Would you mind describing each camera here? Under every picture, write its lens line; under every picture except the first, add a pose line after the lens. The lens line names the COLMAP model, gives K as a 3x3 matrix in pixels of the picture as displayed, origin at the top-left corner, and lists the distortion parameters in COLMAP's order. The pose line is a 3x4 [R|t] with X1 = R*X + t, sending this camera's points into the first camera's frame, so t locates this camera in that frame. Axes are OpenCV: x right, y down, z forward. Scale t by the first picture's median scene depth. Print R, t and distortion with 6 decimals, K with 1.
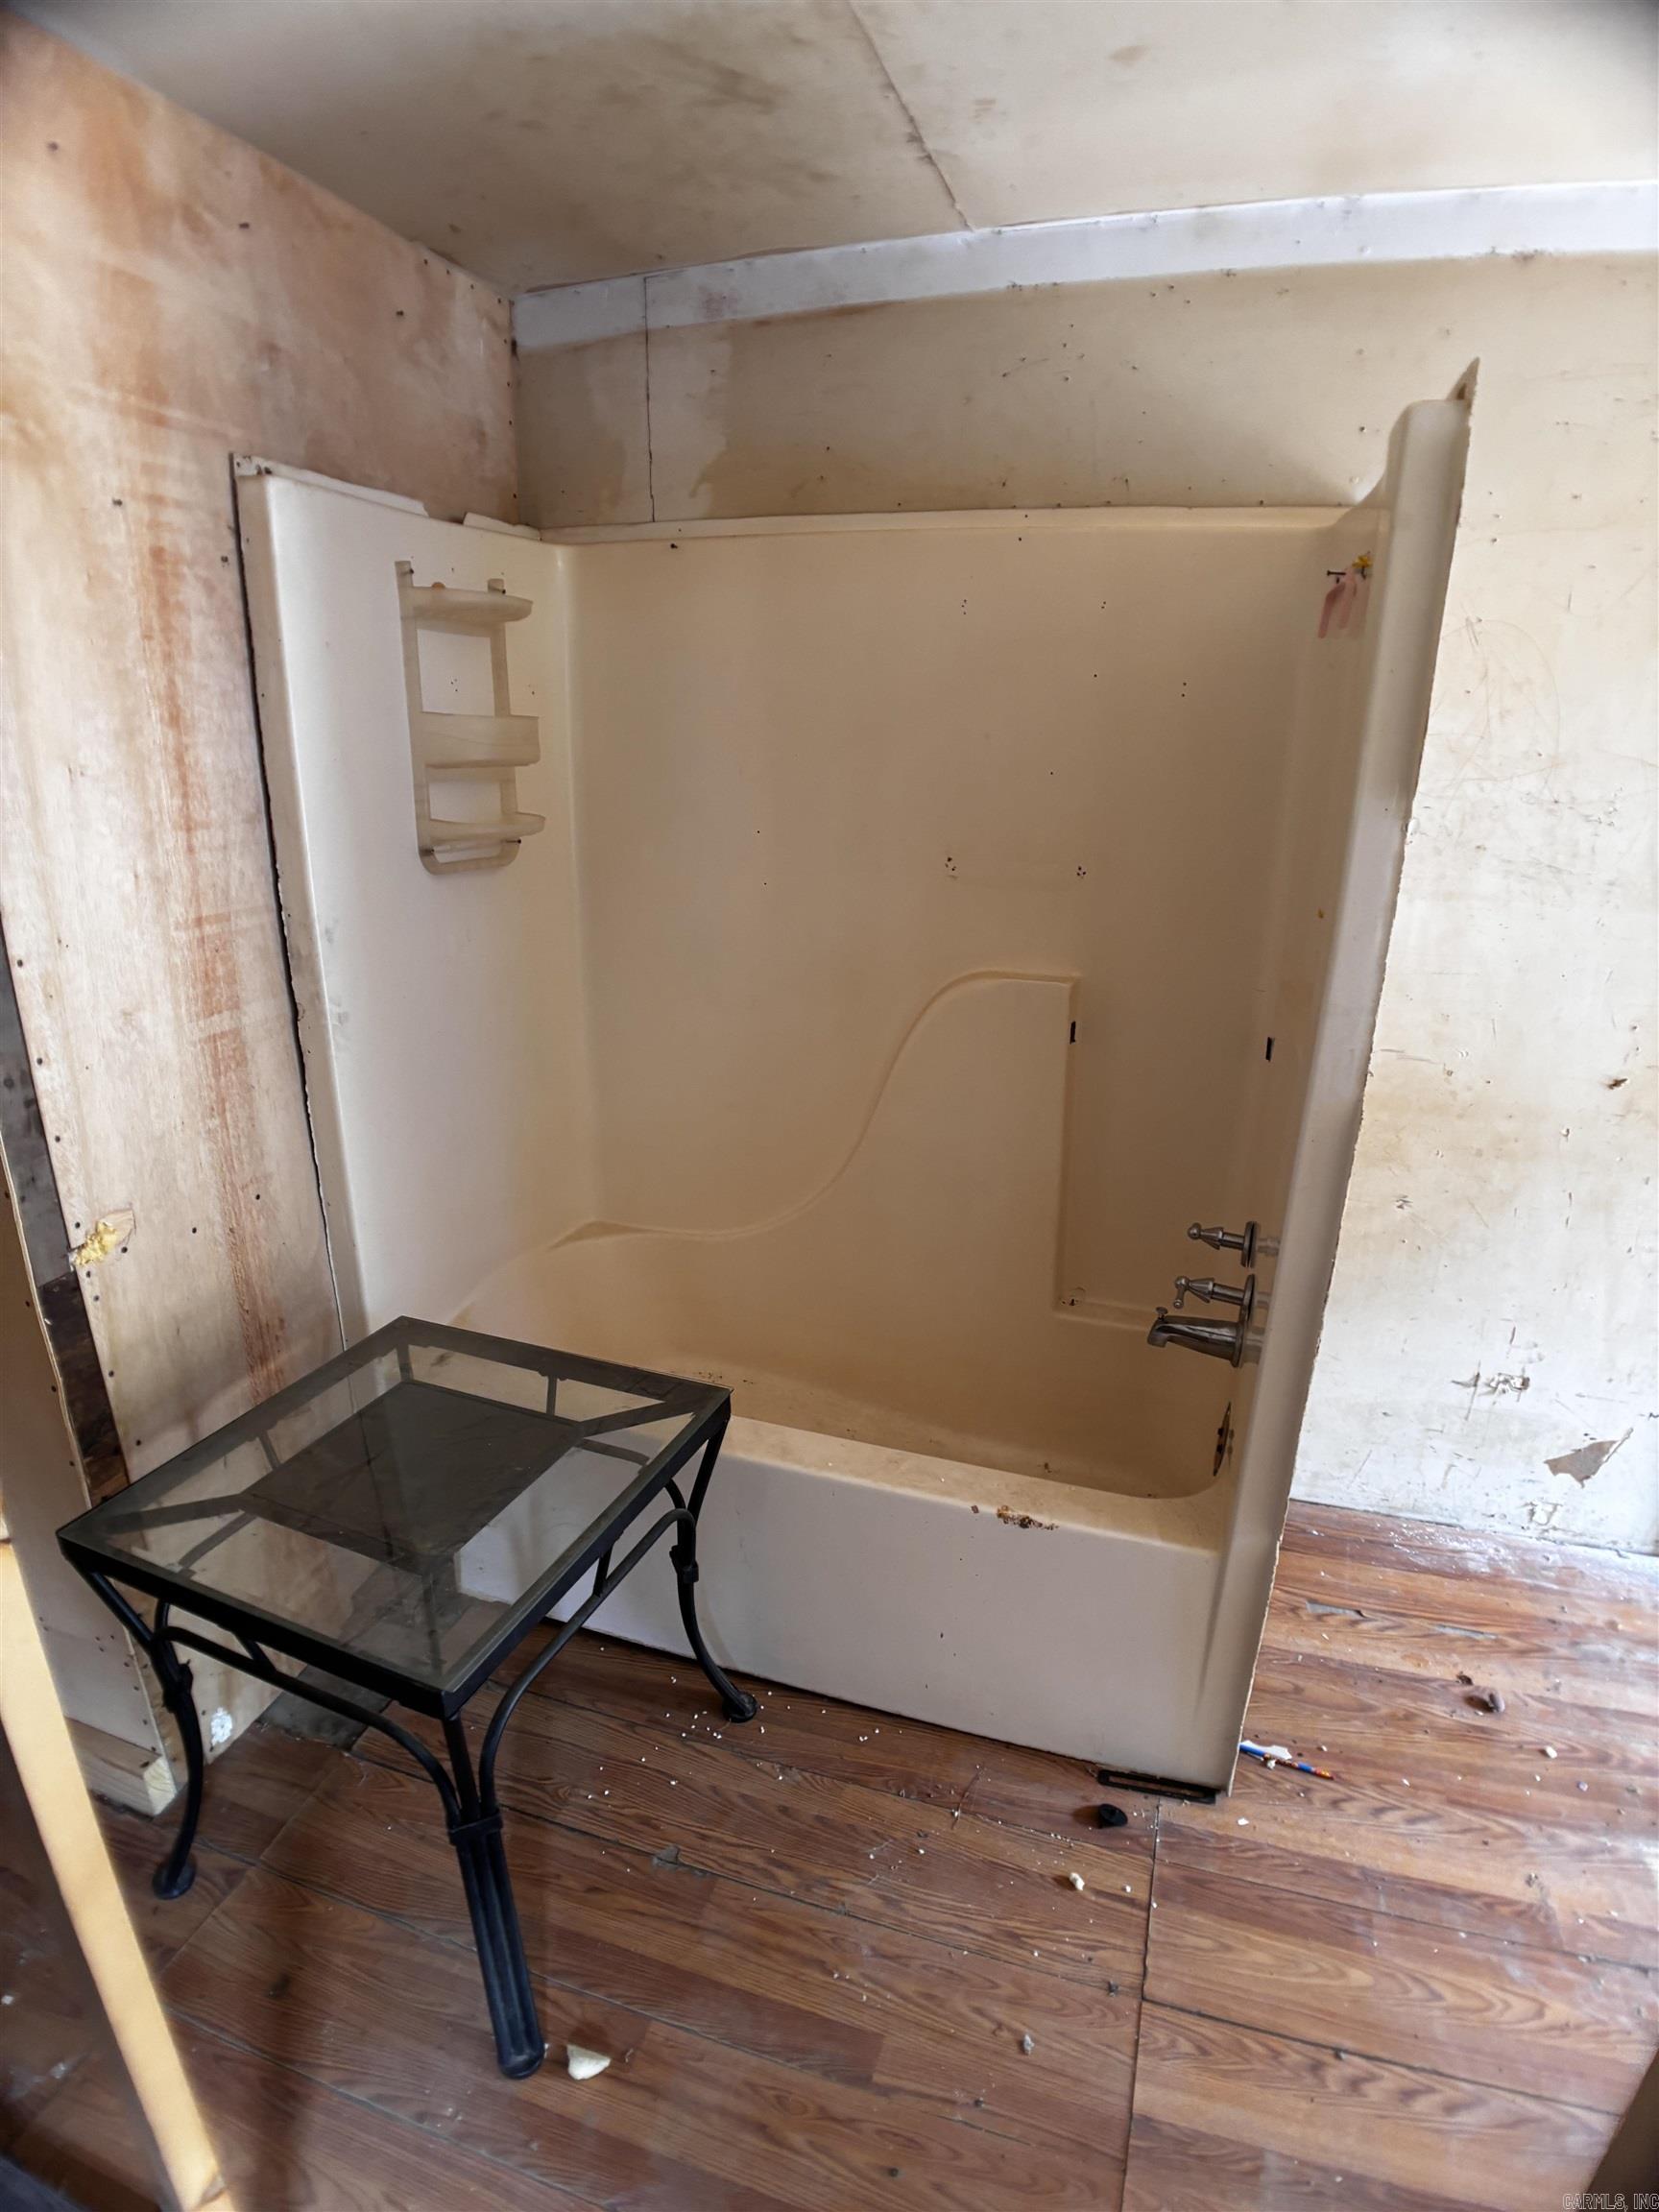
lens RADIAL K [[1142.8, 0, 829.5], [0, 1142.8, 1106.0], [0, 0, 1]] dist [-0.075683, 0.001874]
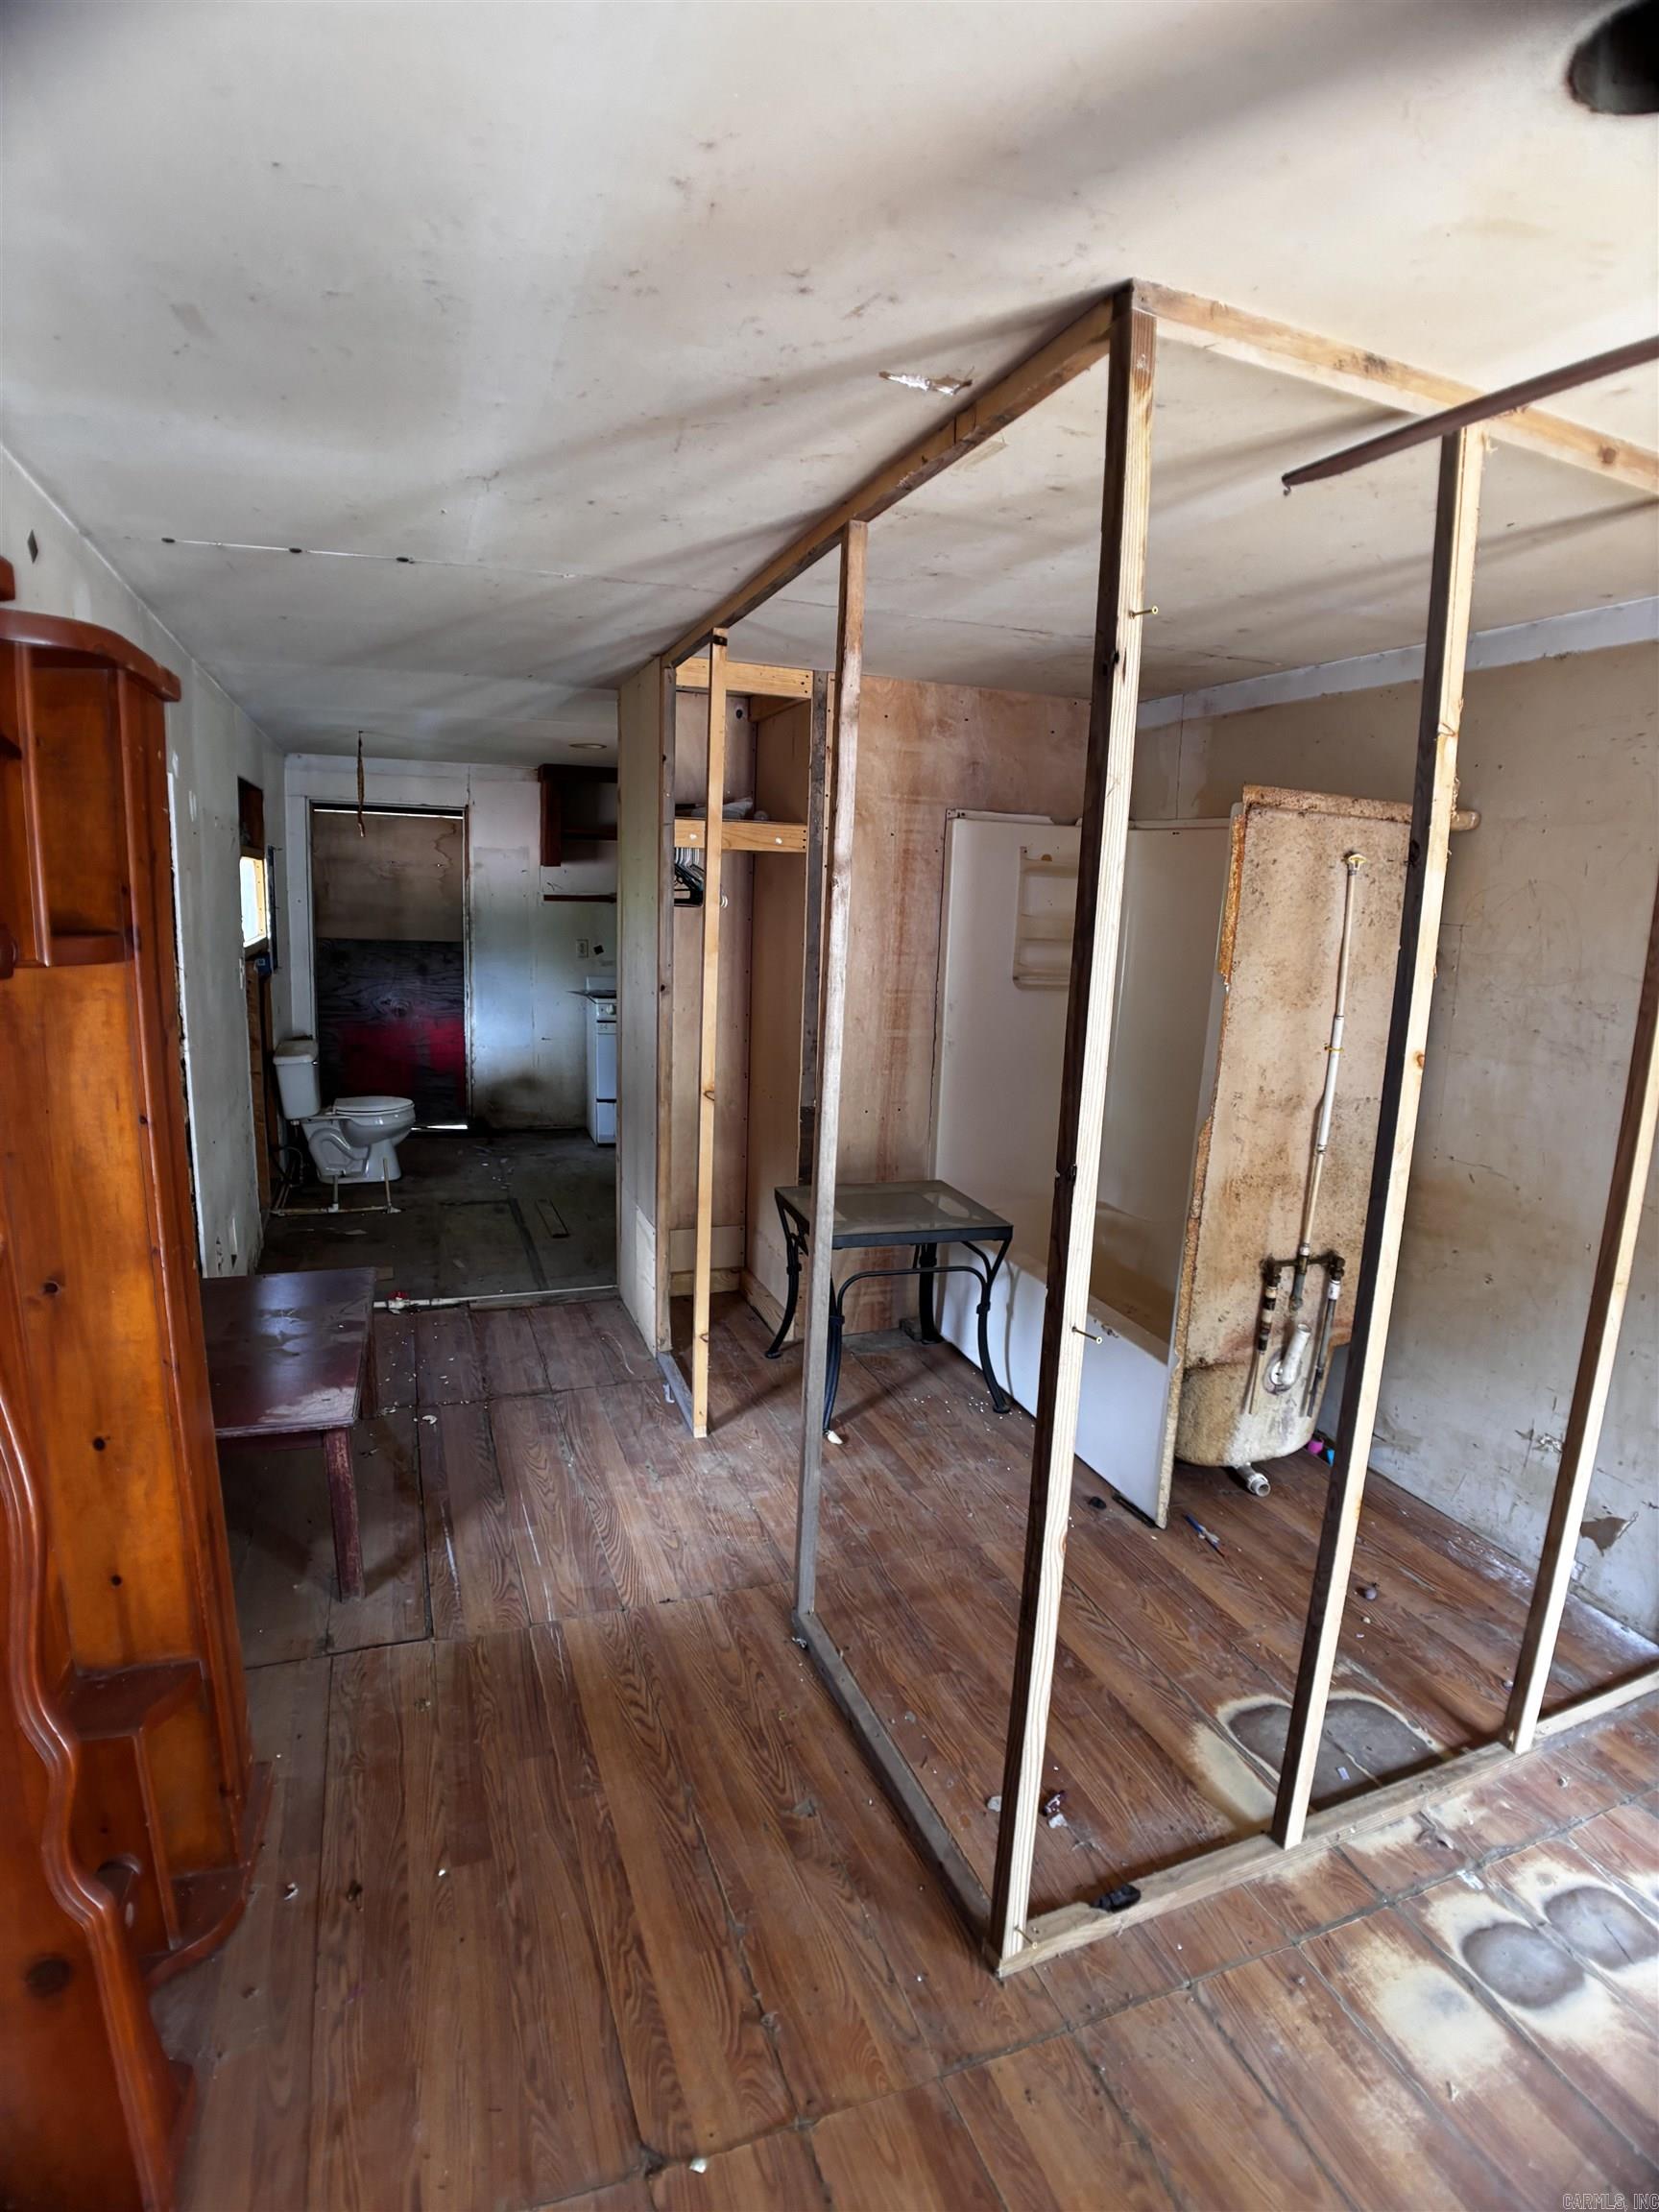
lens RADIAL K [[1142.8, 0, 829.5], [0, 1142.8, 1106.0], [0, 0, 1]] dist [-0.075683, 0.001874]
pose [[0.620829, 0.165188, -0.766345, 1.306259], [-0.272745, 0.961990, -0.013596, 0.154282], [0.734970, 0.217458, 0.642286, -0.682033]]
